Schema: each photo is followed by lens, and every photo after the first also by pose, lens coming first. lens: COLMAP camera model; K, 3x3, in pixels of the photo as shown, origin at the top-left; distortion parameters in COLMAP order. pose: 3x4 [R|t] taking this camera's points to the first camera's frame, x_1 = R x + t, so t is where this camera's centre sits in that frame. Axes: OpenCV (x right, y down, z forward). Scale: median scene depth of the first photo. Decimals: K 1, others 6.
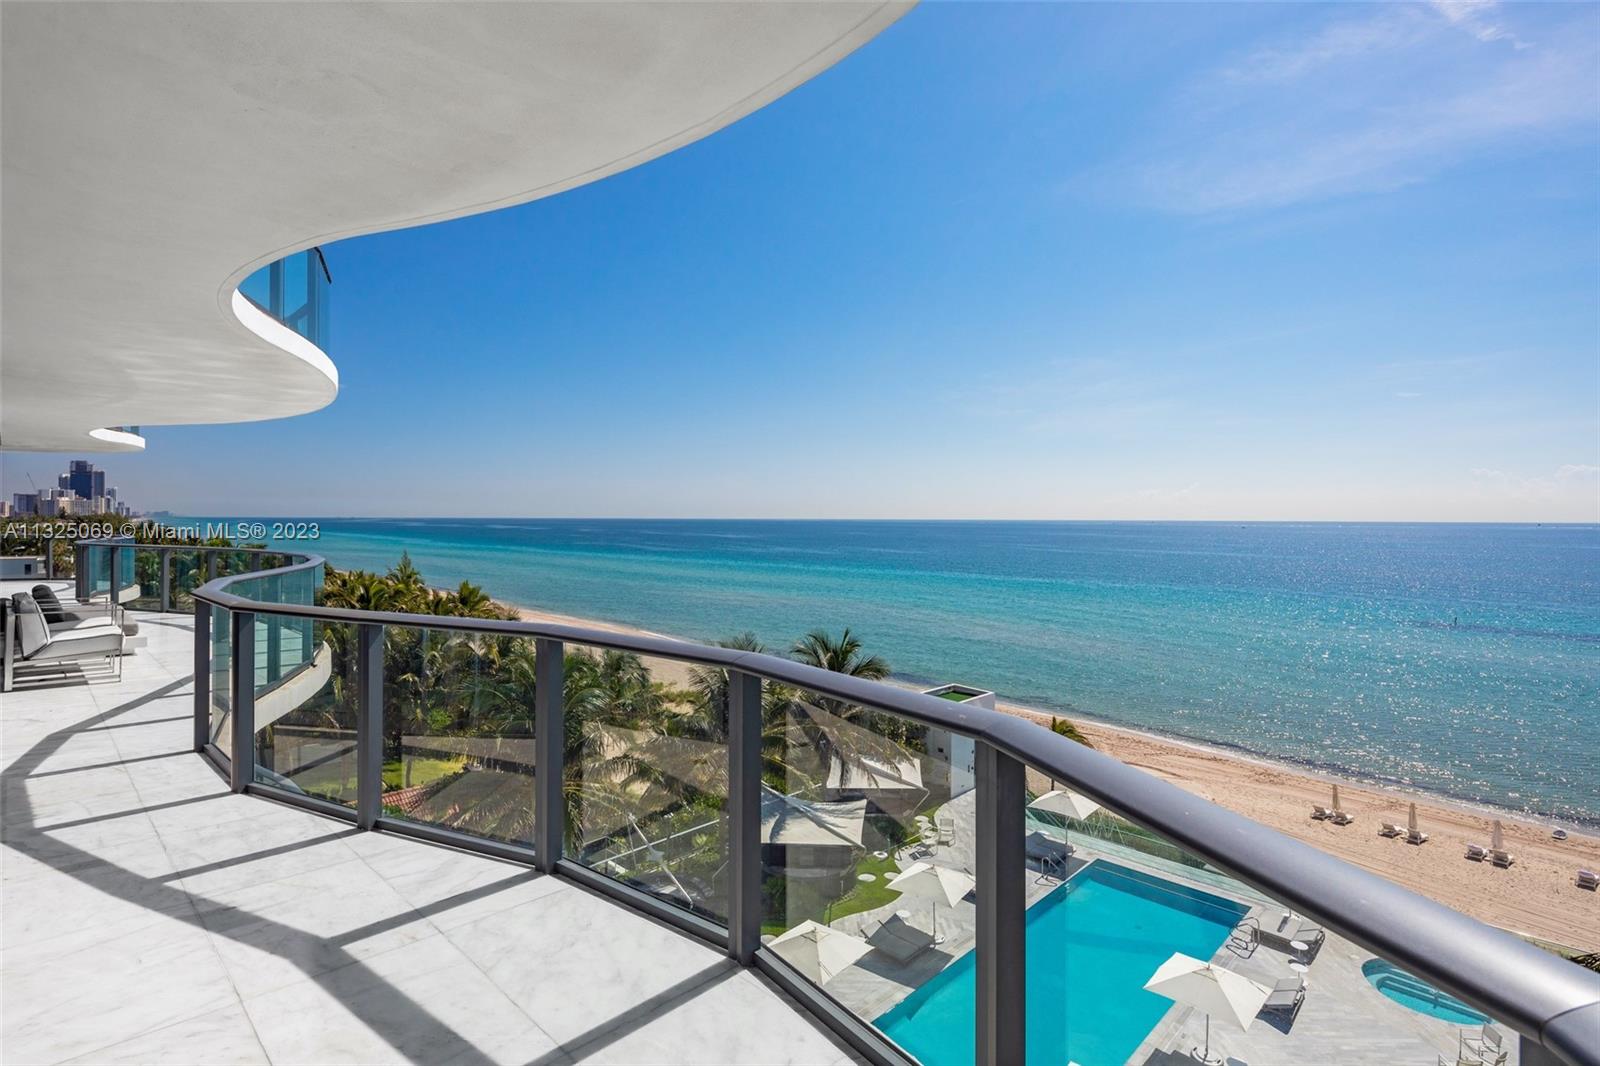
lens RADIAL K [[774.0, 0, 793.6], [0, 774.0, 524.5], [0, 0, 1]] dist [0.000711, 0.000105]
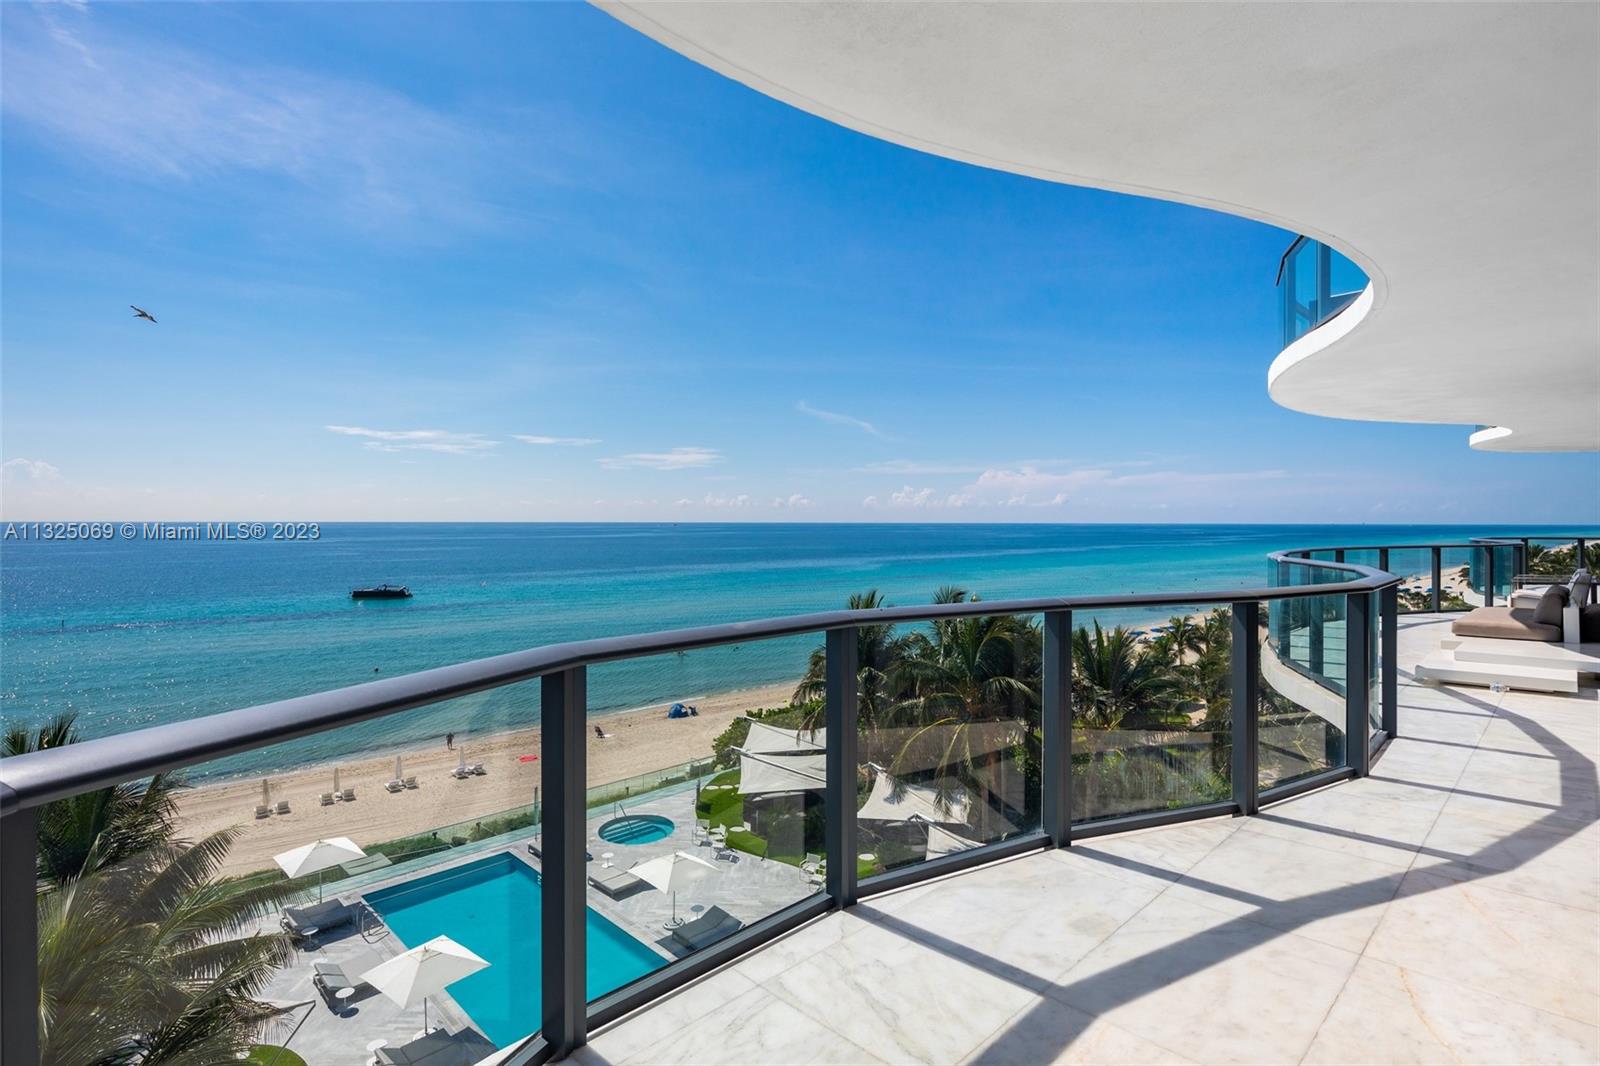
lens RADIAL K [[774.0, 0, 793.6], [0, 774.0, 524.5], [0, 0, 1]] dist [0.000711, 0.000105]
pose [[0.027910, -0.002723, 0.999607, -0.335652], [0.001706, 0.999995, 0.002677, 0.004139], [-0.999609, 0.001630, 0.027915, 0.329961]]
